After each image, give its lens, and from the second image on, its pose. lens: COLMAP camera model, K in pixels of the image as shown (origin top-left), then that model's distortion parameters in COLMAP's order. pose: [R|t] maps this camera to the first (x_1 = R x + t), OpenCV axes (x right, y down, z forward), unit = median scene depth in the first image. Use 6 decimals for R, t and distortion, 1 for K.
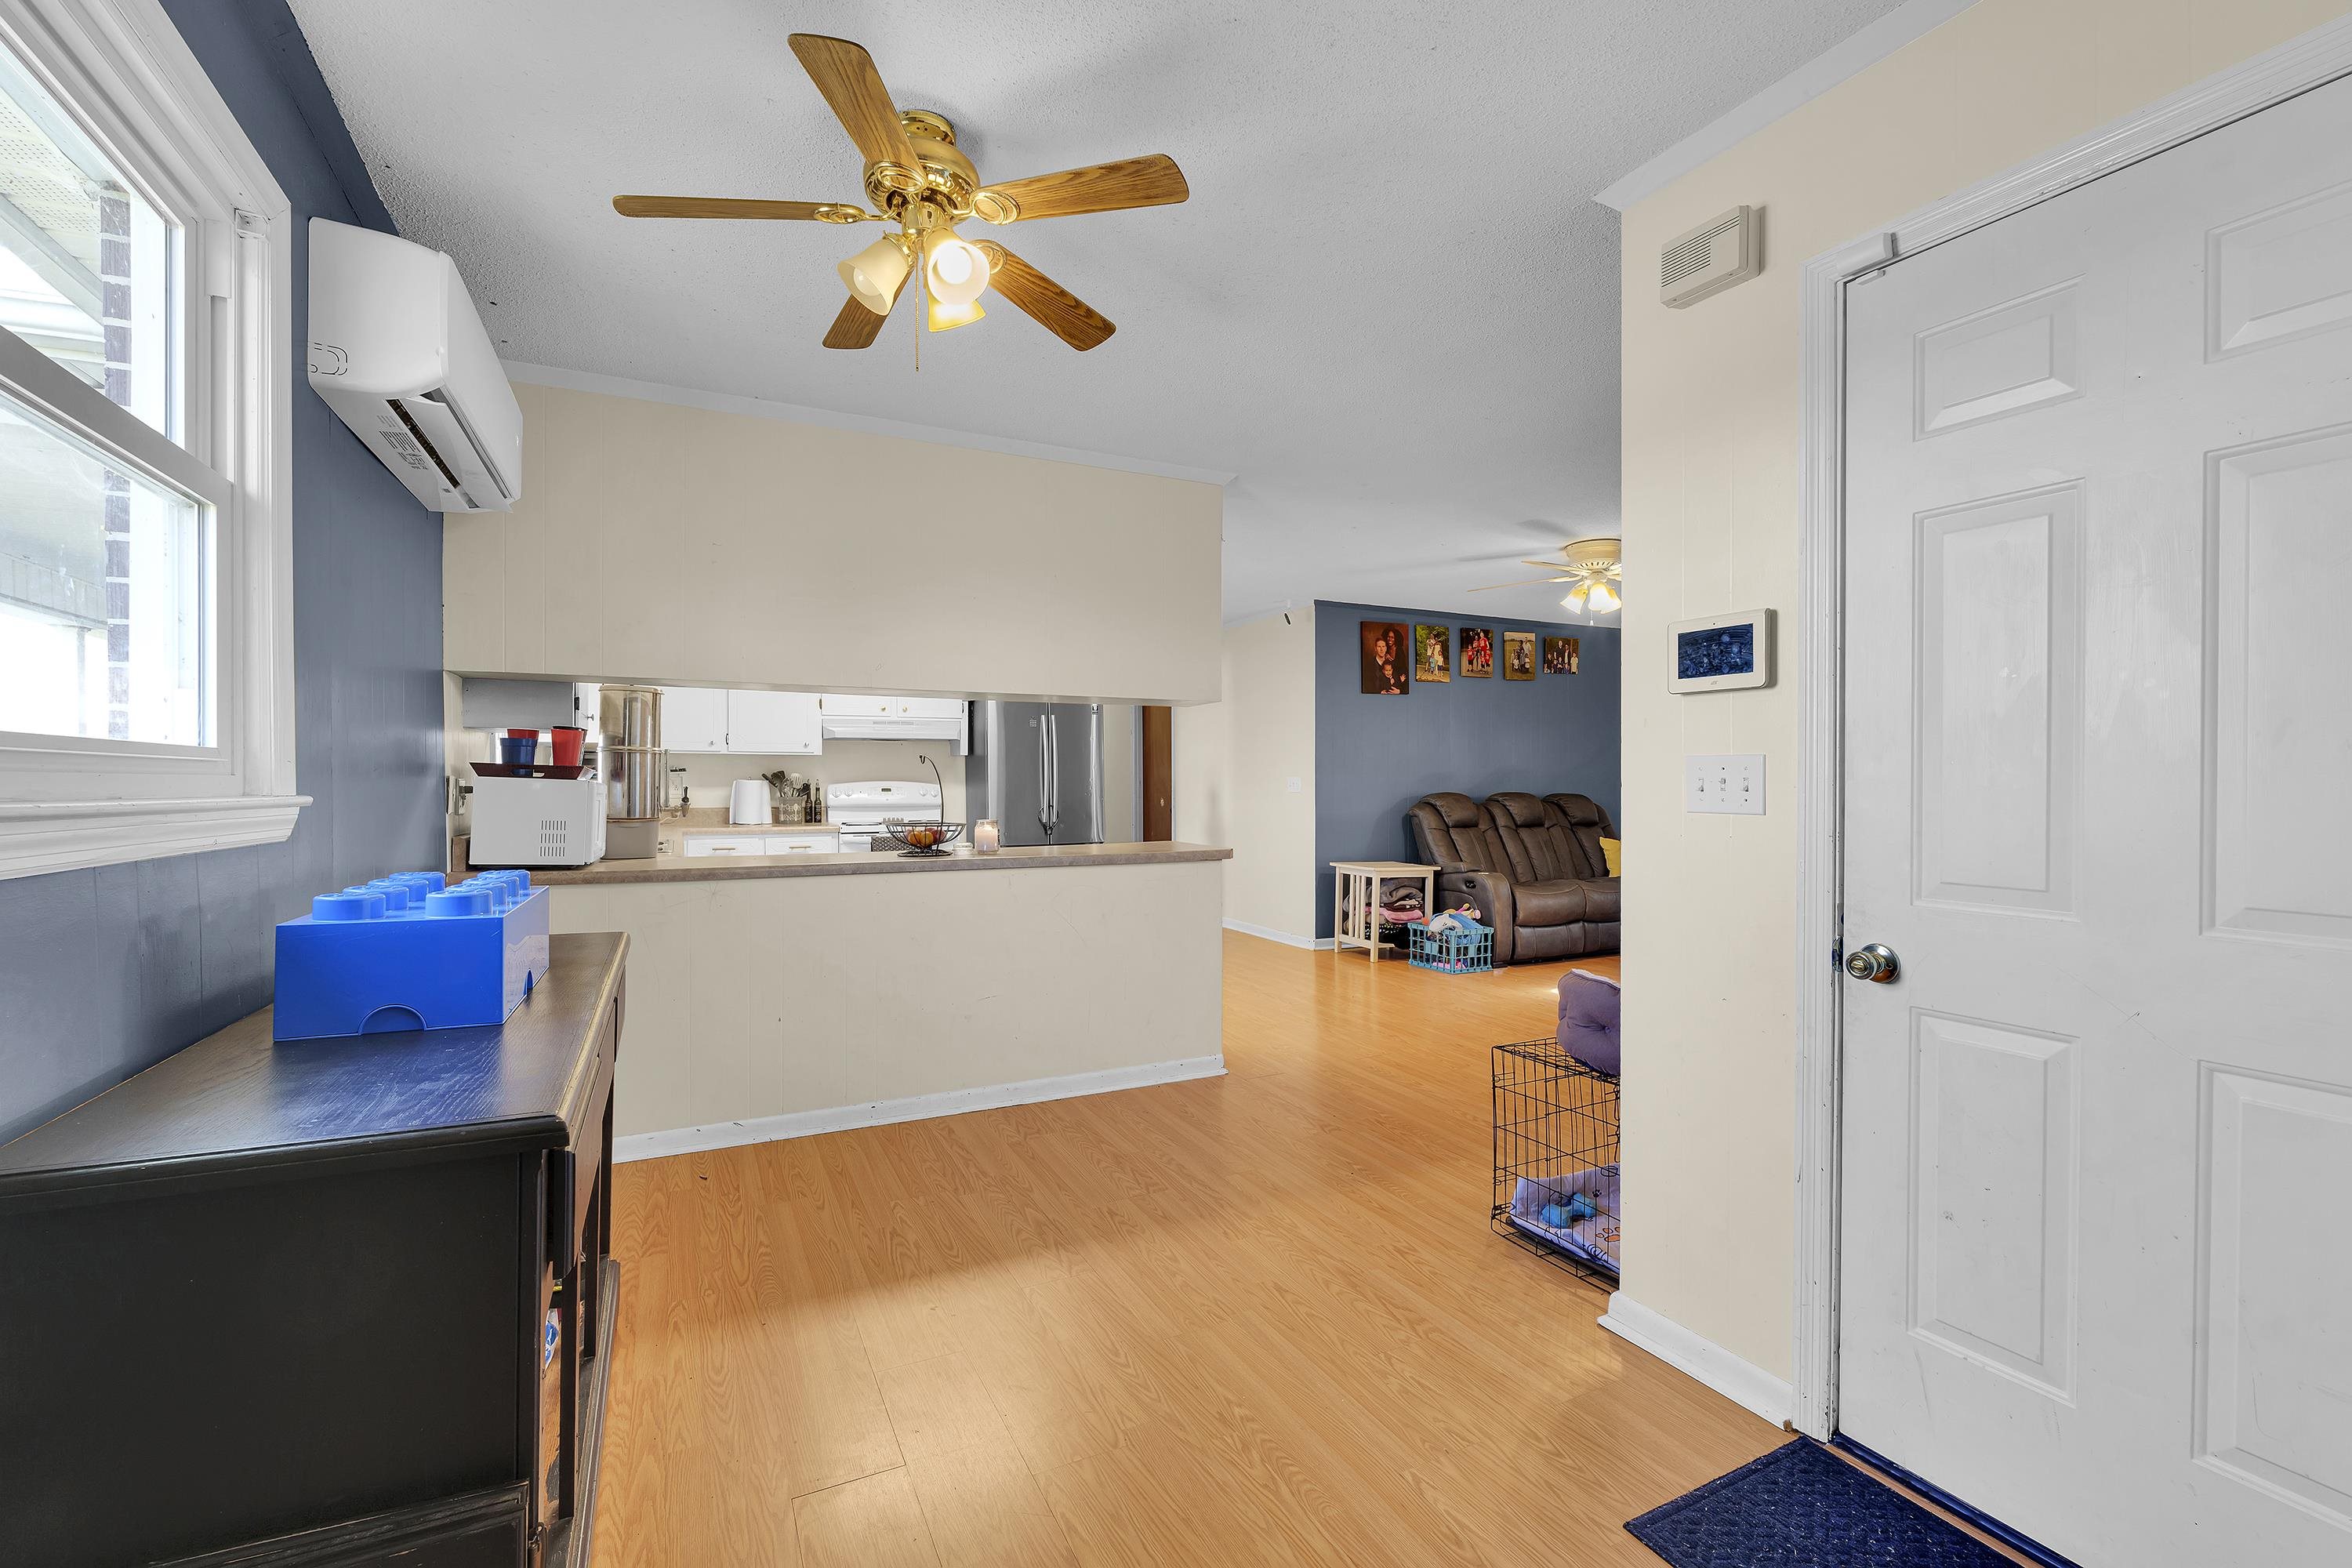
lens RADIAL K [[1011.0, 0, 1173.4], [0, 1011.0, 790.1], [0, 0, 1]] dist [-0.001462, -0.000144]
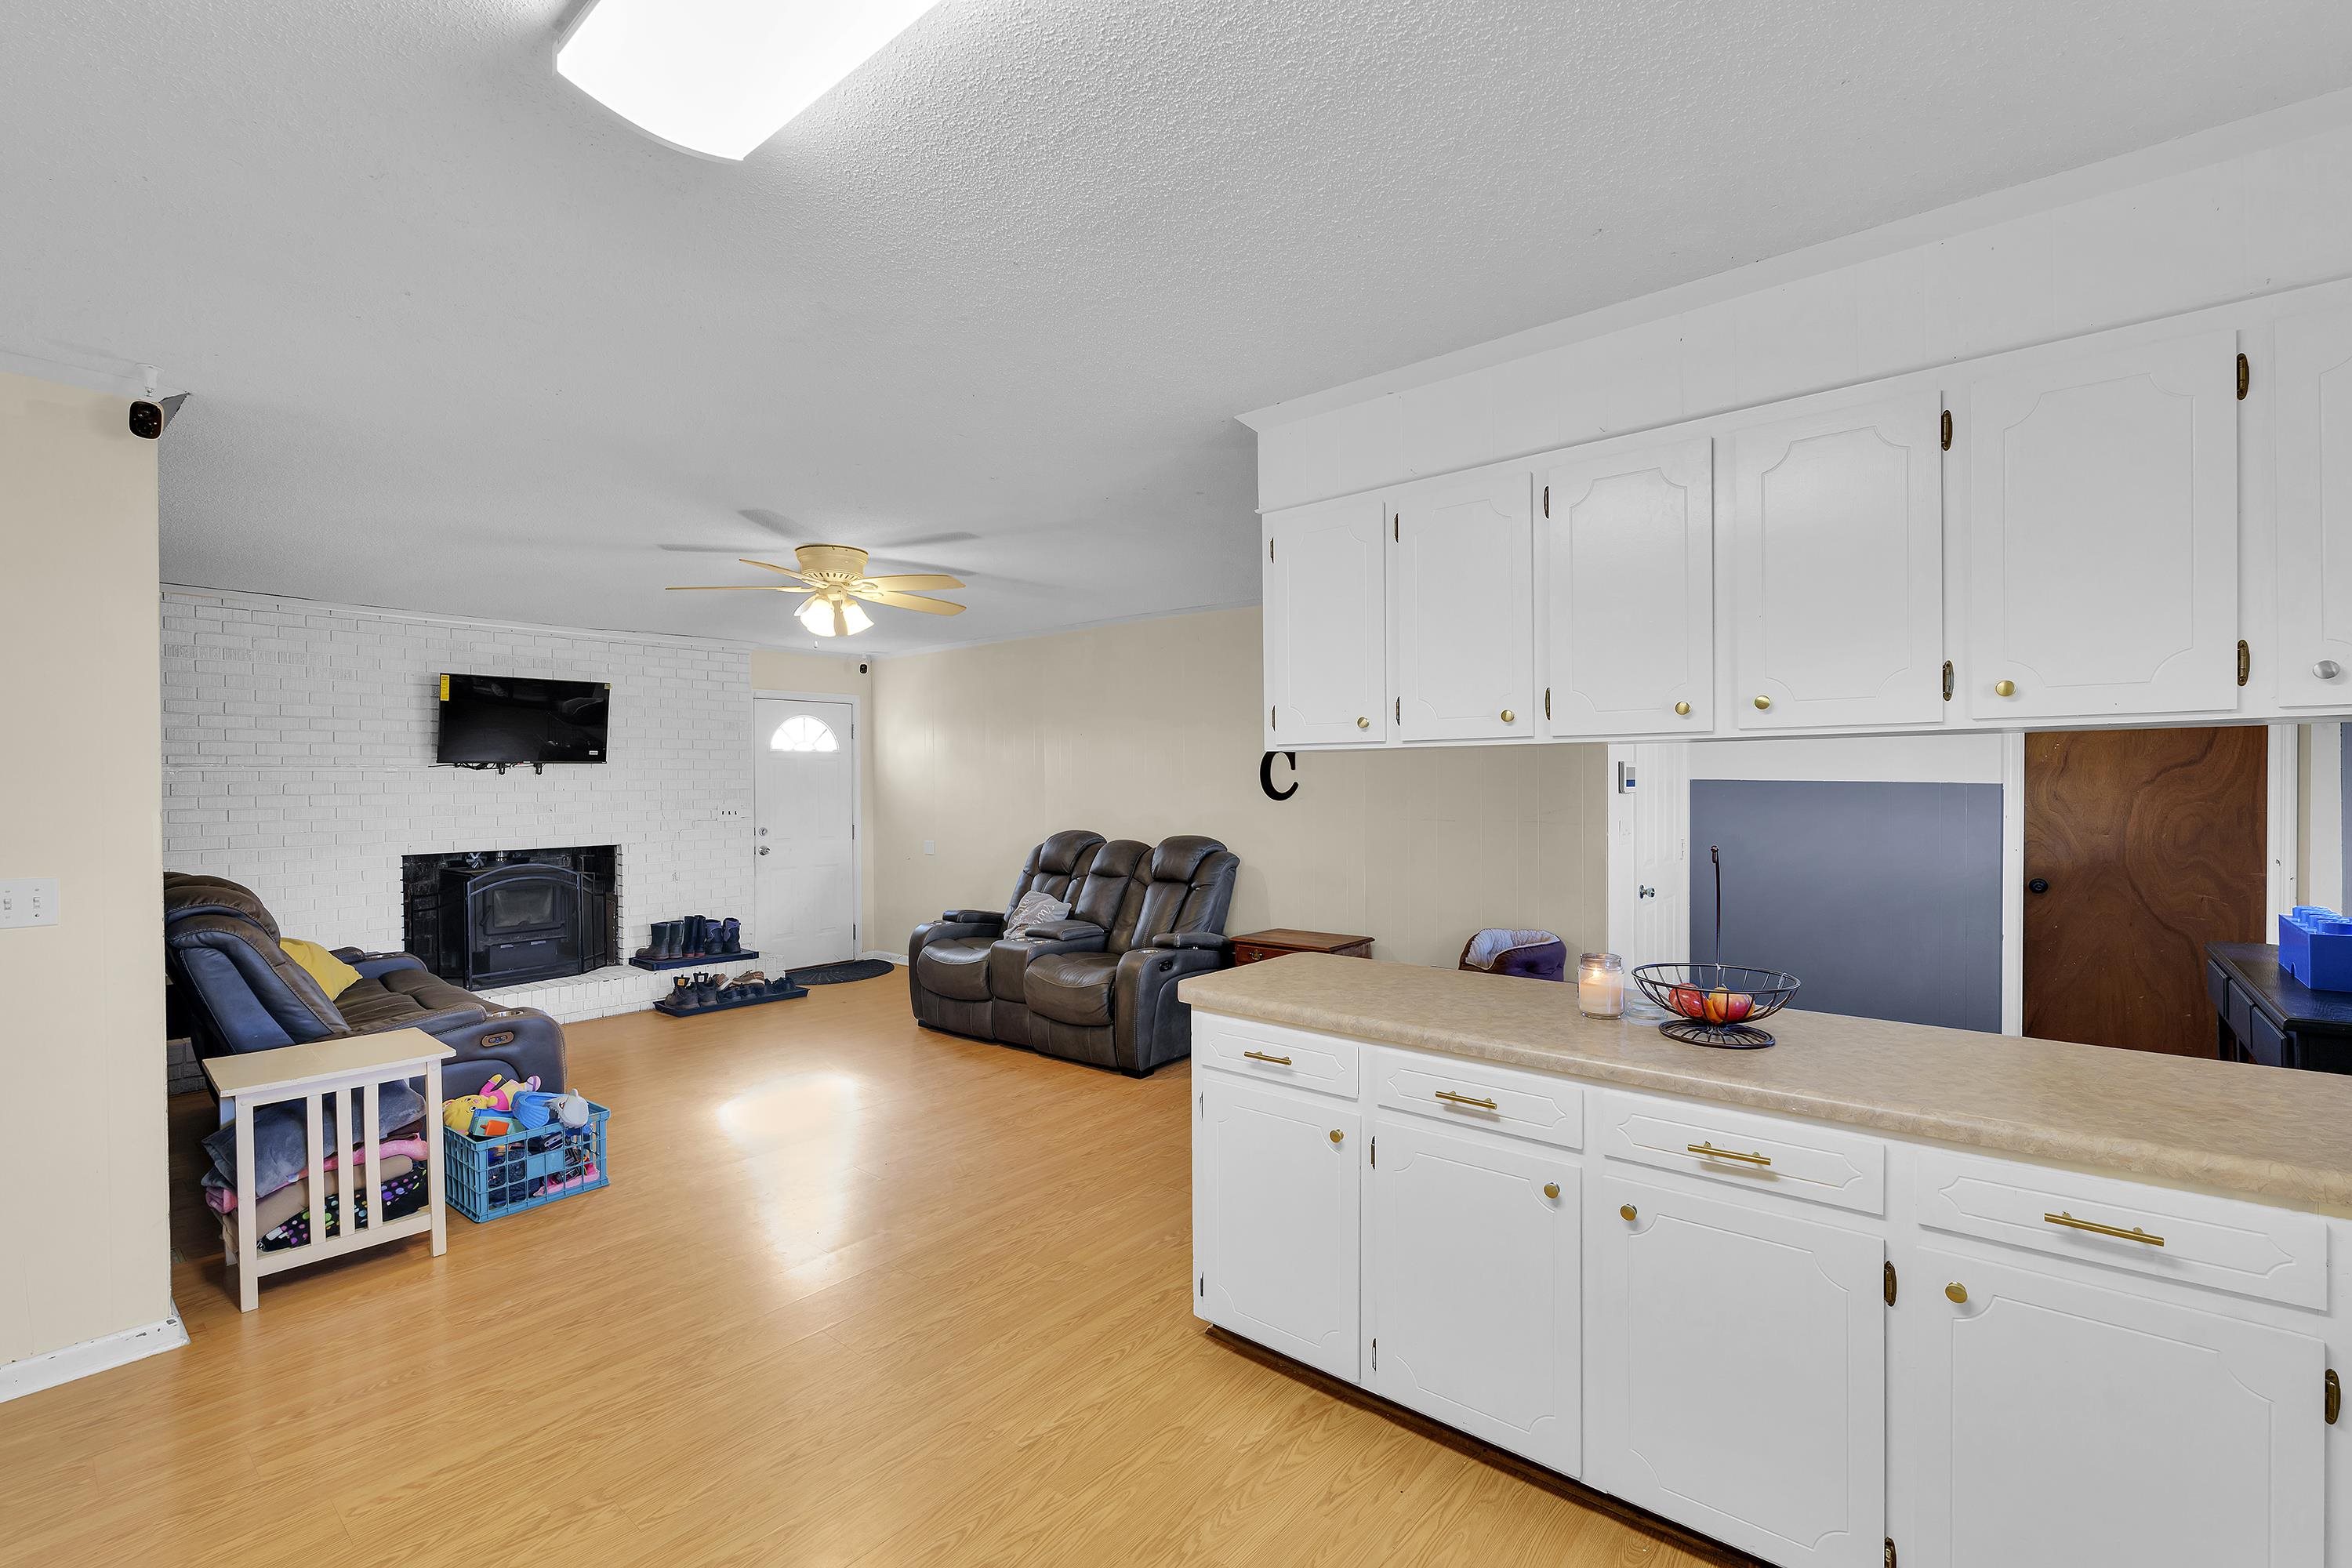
lens RADIAL K [[1011.0, 0, 1173.4], [0, 1011.0, 790.1], [0, 0, 1]] dist [-0.001462, -0.000144]
pose [[-0.408951, -0.005982, 0.912537, -0.331372], [0.010657, 0.999879, 0.011330, -0.041963], [-0.912494, 0.014358, -0.408838, 0.792452]]
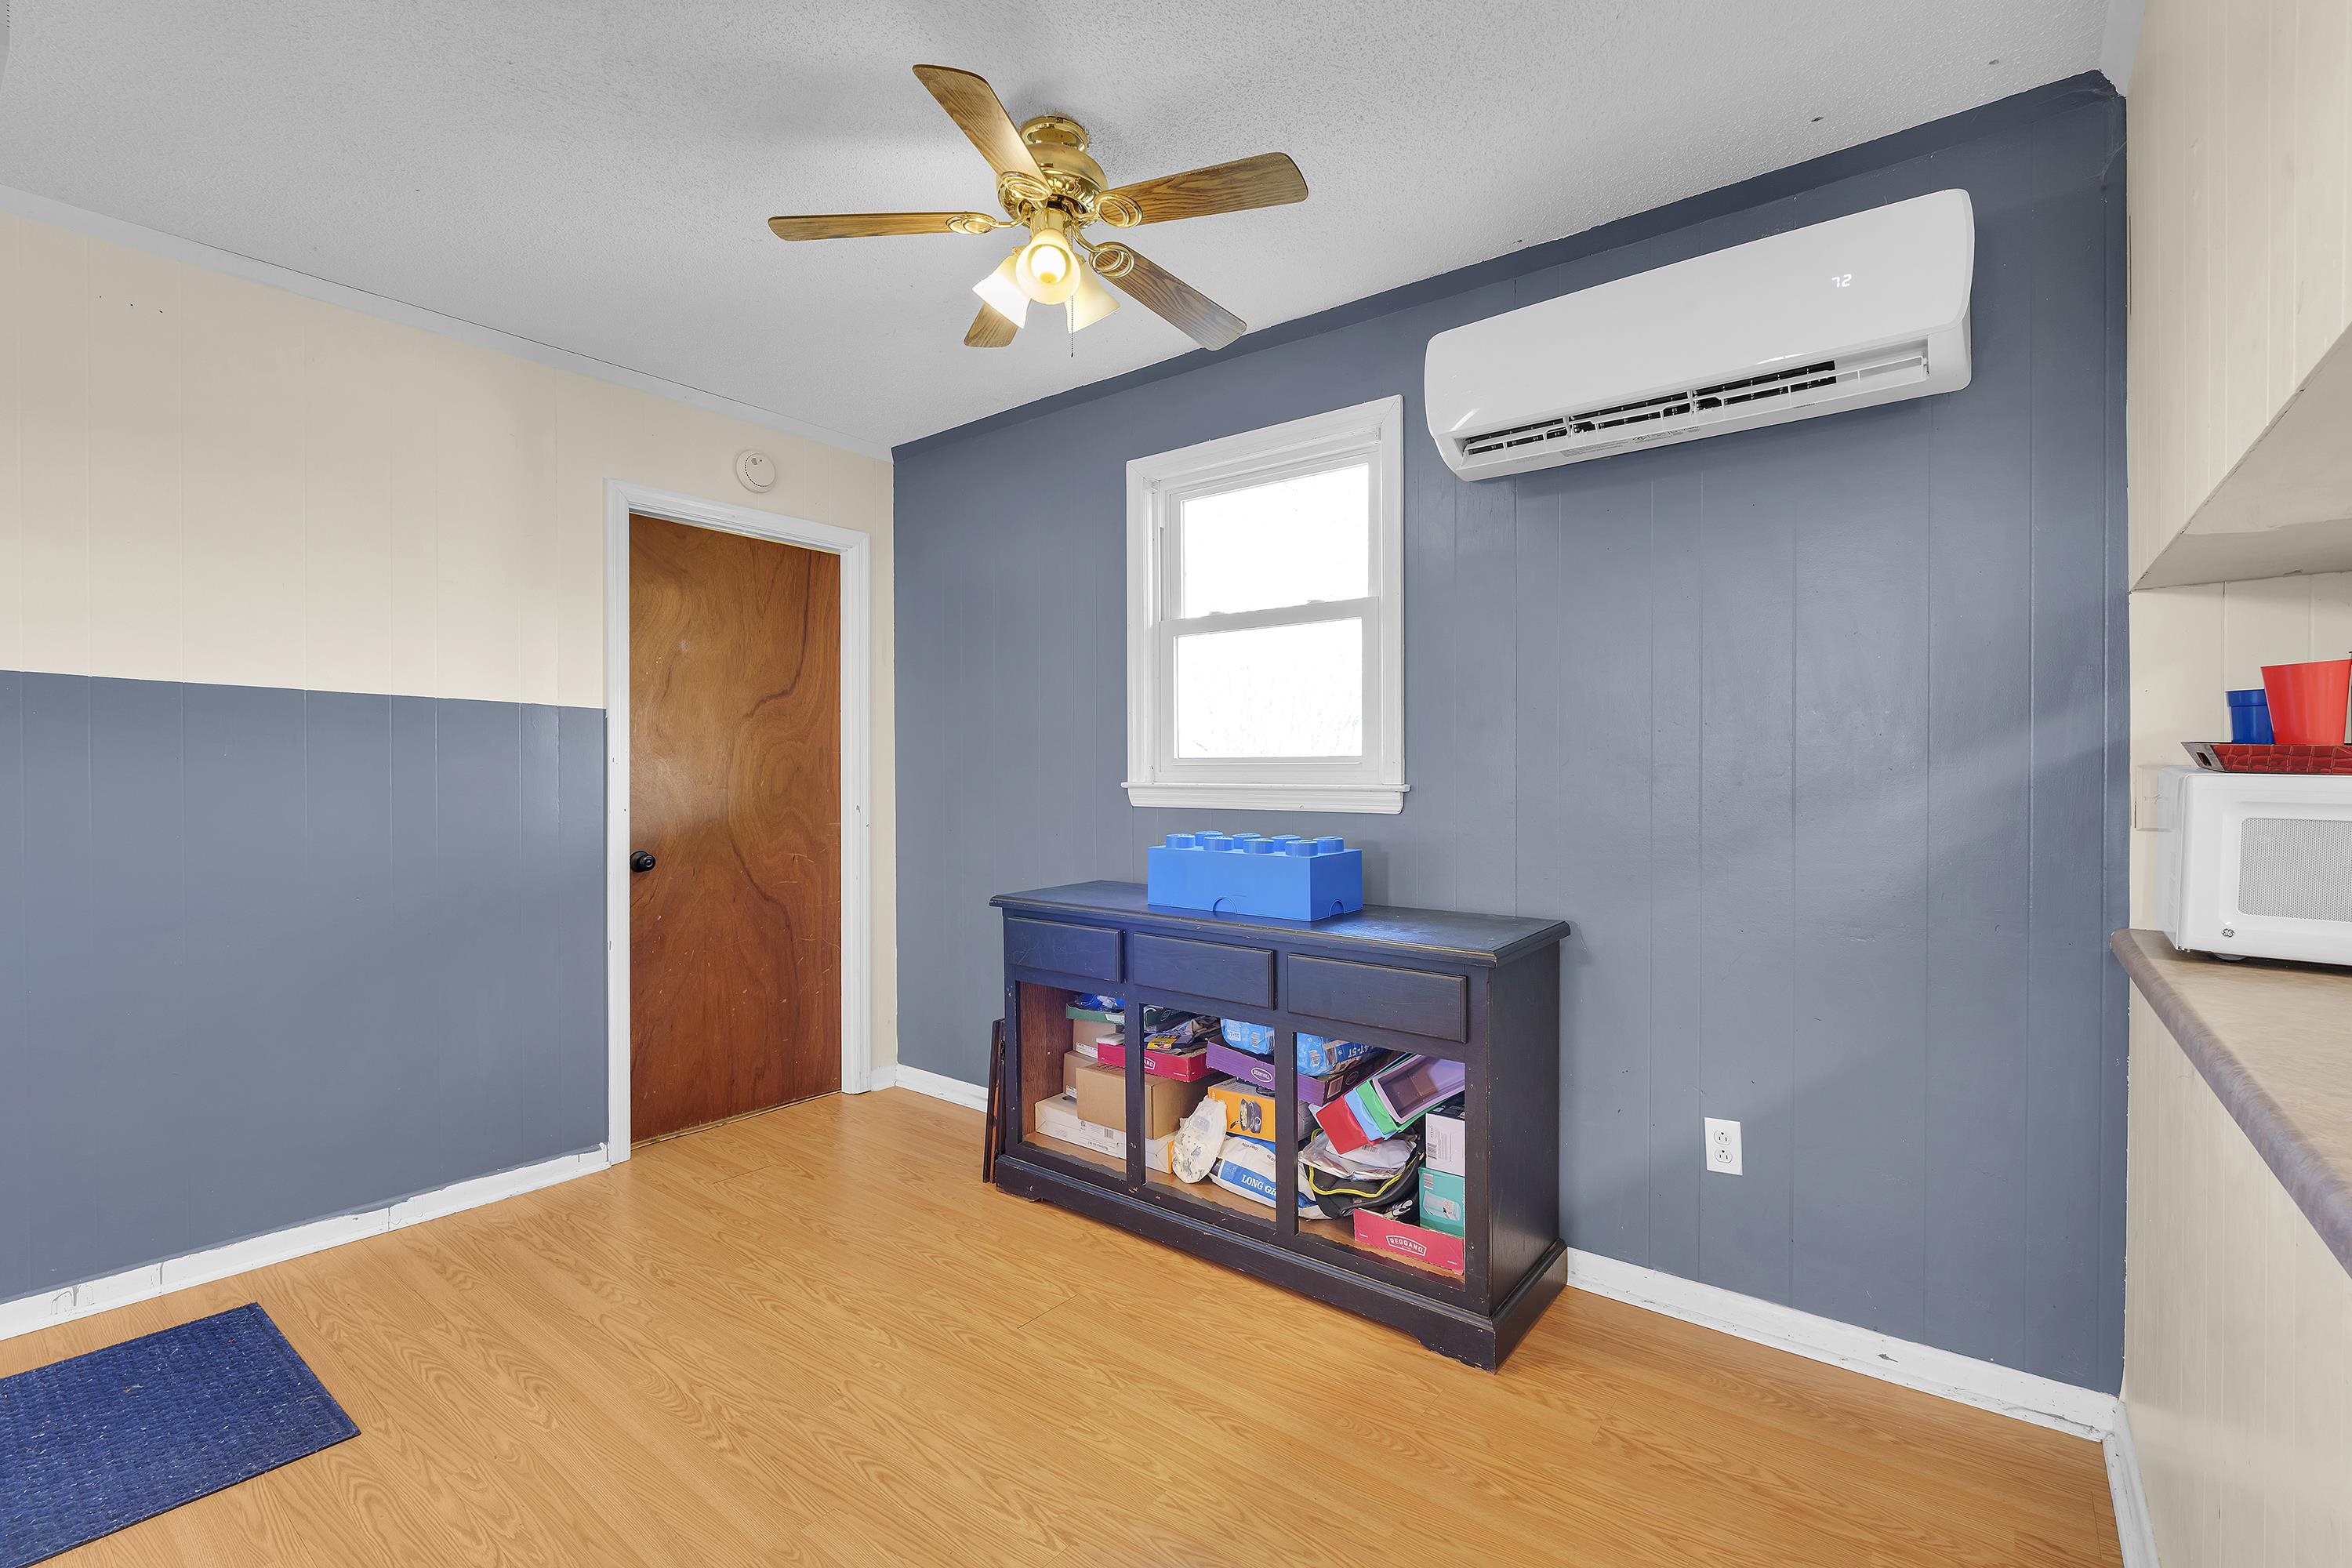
lens RADIAL K [[1025.2, 0, 1167.6], [0, 1025.2, 779.9], [0, 0, 1]] dist [-0.016483, -0.000138]
pose [[-0.902106, 0.003459, -0.431501, 0.025286], [-0.003101, 0.999890, 0.014499, -0.005326], [0.431504, 0.014418, -0.901996, 0.527713]]
